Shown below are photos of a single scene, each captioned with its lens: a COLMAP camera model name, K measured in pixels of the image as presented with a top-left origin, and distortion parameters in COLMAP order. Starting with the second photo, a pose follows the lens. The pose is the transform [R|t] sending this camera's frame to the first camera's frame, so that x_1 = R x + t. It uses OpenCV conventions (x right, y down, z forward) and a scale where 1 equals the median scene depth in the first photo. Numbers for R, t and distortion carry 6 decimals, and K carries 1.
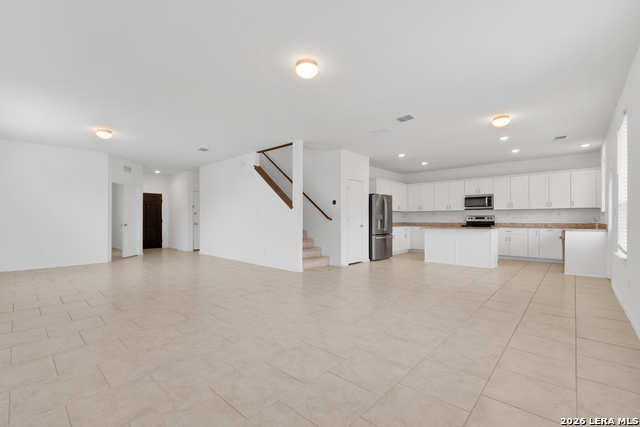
lens RADIAL K [[282.0, 0, 318.0], [0, 282.0, 218.4], [0, 0, 1]] dist [-0.000842, 0.000051]
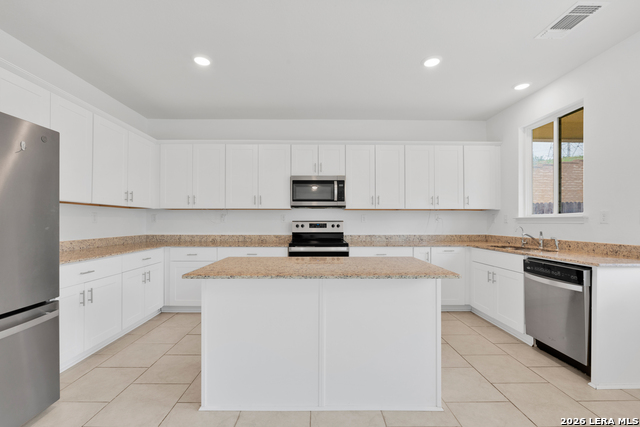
lens RADIAL K [[282.0, 0, 318.0], [0, 282.0, 218.4], [0, 0, 1]] dist [-0.000842, 0.000051]
pose [[0.724855, 0.008724, 0.688846, 0.247230], [-0.004603, 0.999959, -0.007820, -0.009511], [-0.688886, 0.002497, 0.724866, 0.663768]]
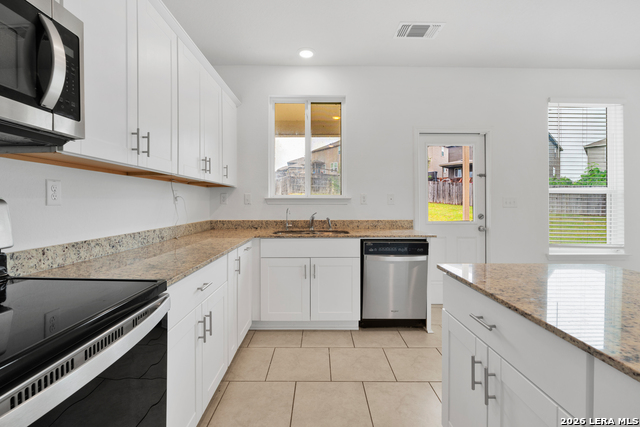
lens RADIAL K [[285.0, 0, 319.8], [0, 285.0, 204.3], [0, 0, 1]] dist [-0.002172, -0.000147]
pose [[-0.683460, -0.004268, 0.729975, 0.446284], [-0.004849, 0.999987, 0.001306, -0.007762], [-0.729972, -0.002647, -0.683472, 0.982351]]
